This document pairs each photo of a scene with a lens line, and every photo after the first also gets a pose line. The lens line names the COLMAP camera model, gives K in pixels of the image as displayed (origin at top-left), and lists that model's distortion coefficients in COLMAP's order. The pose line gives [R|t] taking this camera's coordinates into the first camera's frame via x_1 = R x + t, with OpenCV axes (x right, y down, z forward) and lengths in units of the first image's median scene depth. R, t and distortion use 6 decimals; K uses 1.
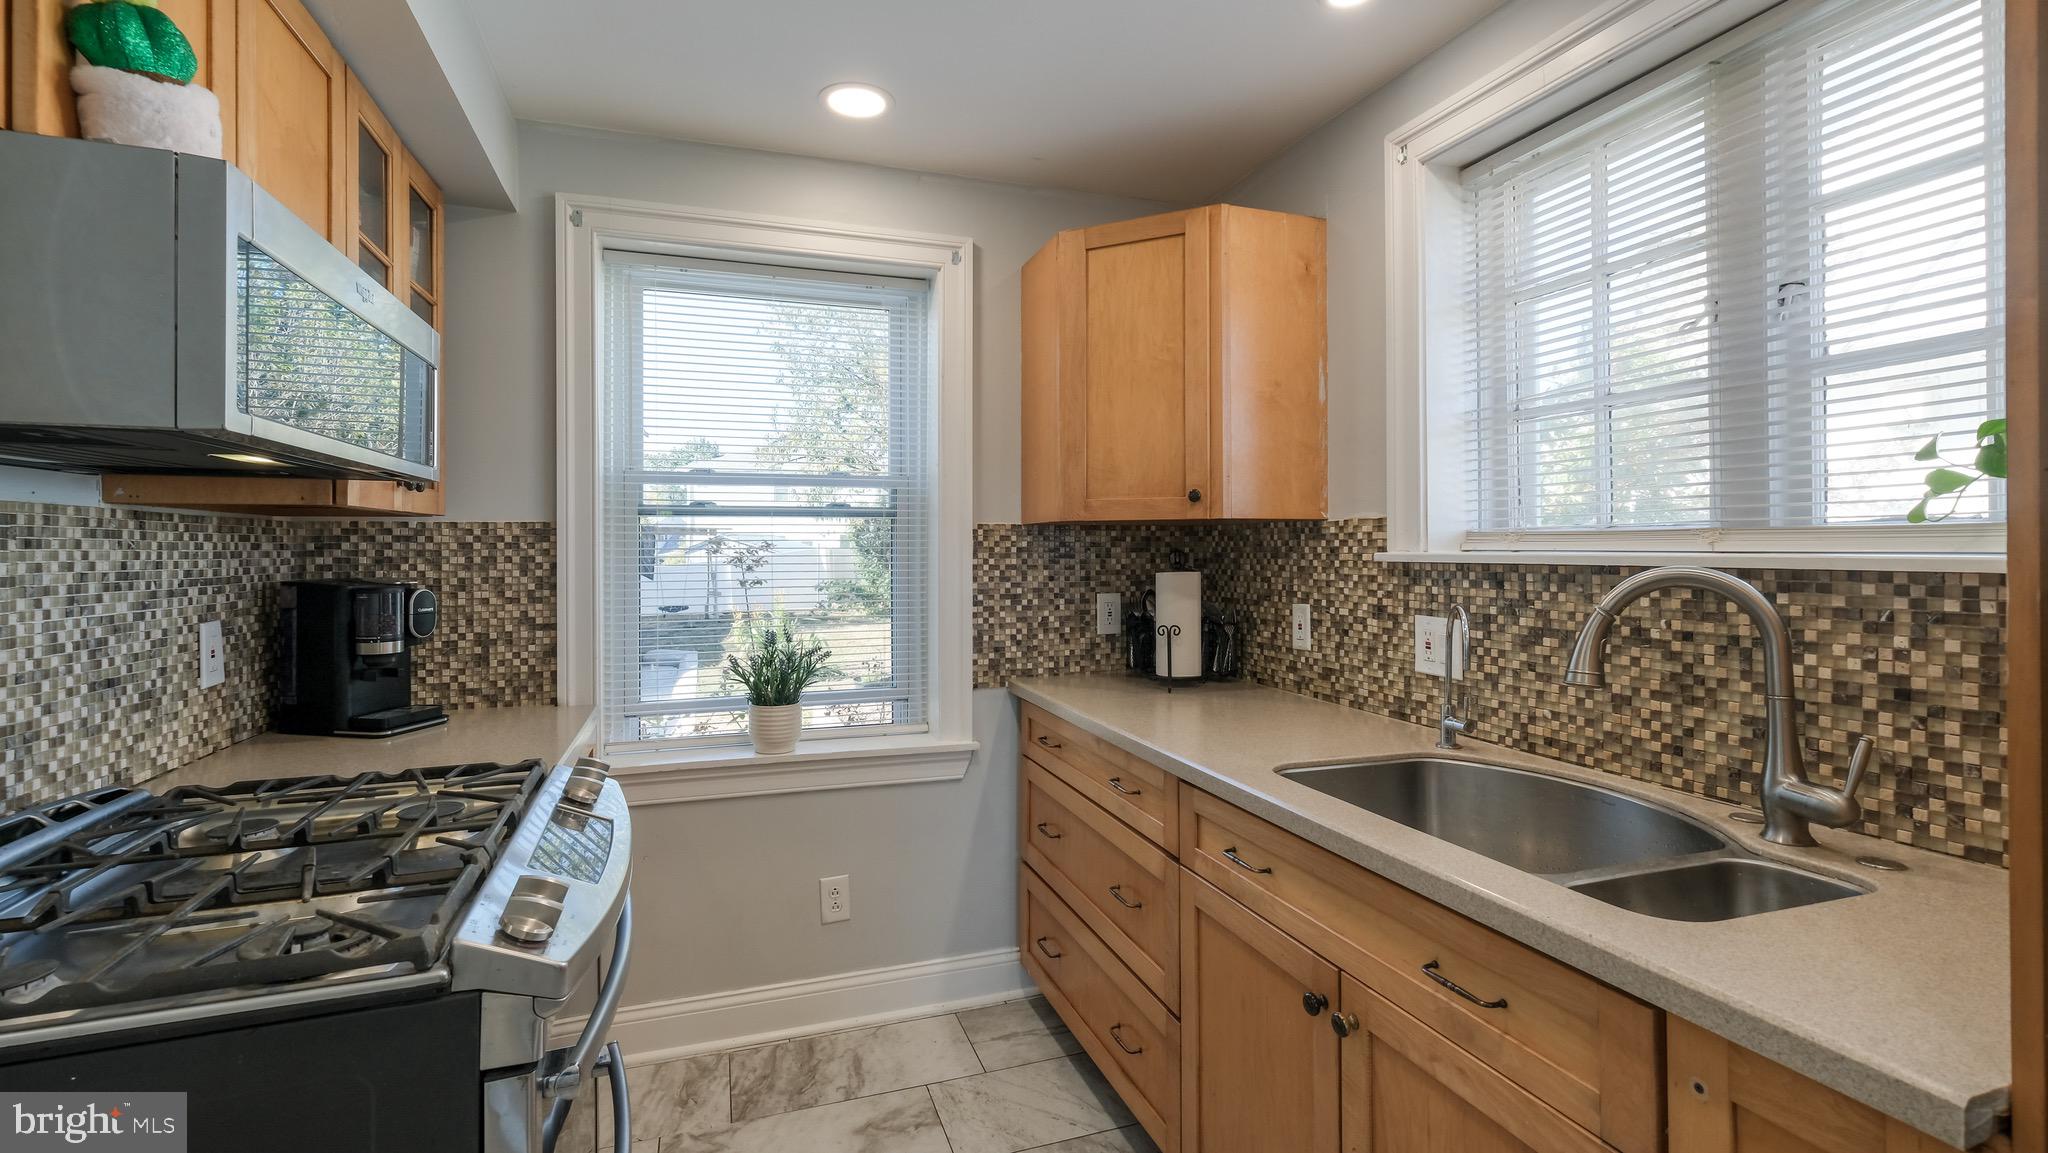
lens RADIAL K [[939.3, 0, 1021.2], [0, 939.3, 544.7], [0, 0, 1]] dist [0.007115, 0.000038]
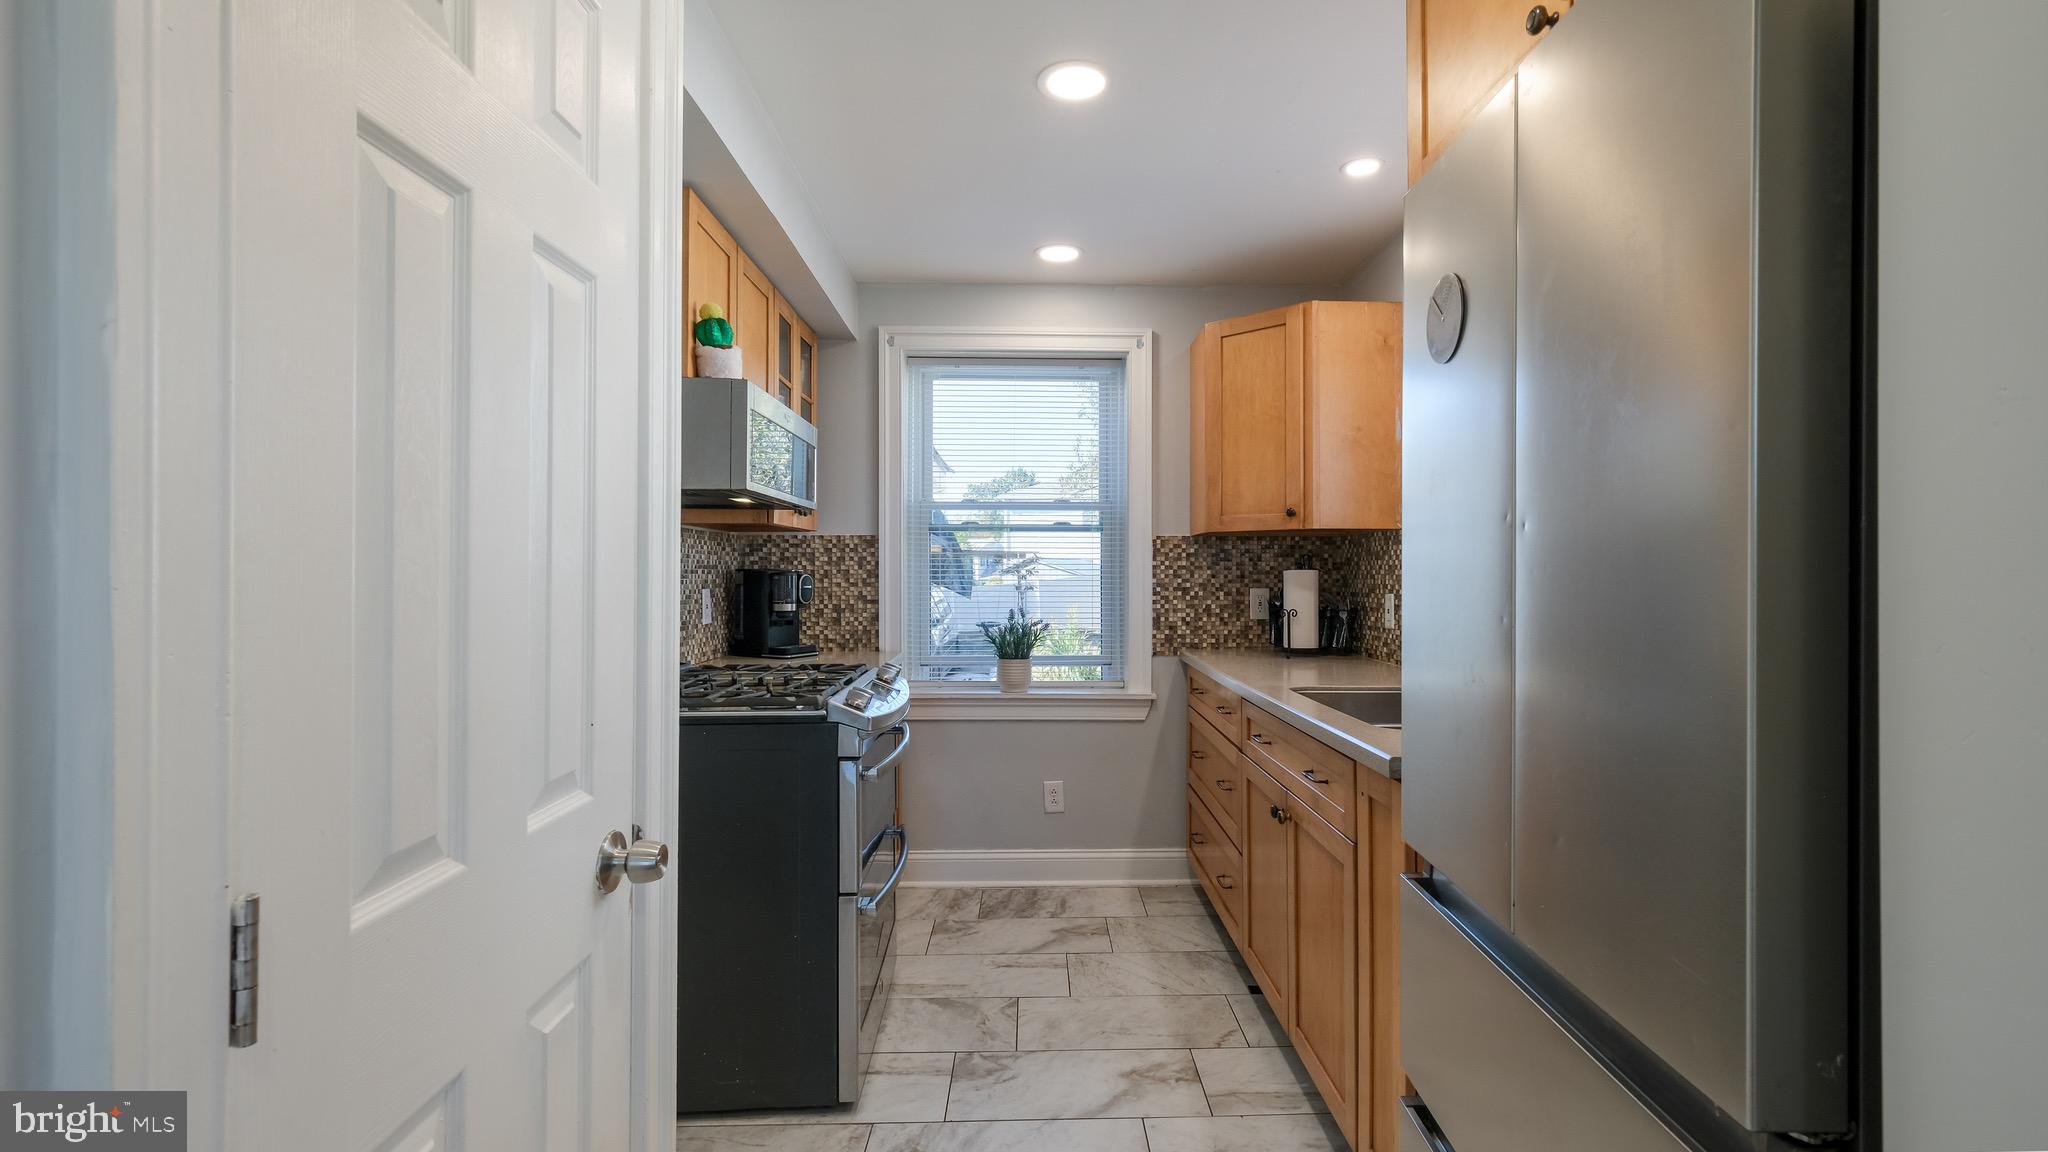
lens RADIAL K [[890.7, 0, 1024.0], [0, 890.7, 576.0], [0, 0, 1]] dist [0.004042, 0.000355]
pose [[0.952206, 0.007779, -0.305357, 0.189547], [-0.004350, 0.999920, 0.011907, 0.025155], [0.305426, -0.010009, 0.952163, -0.339282]]
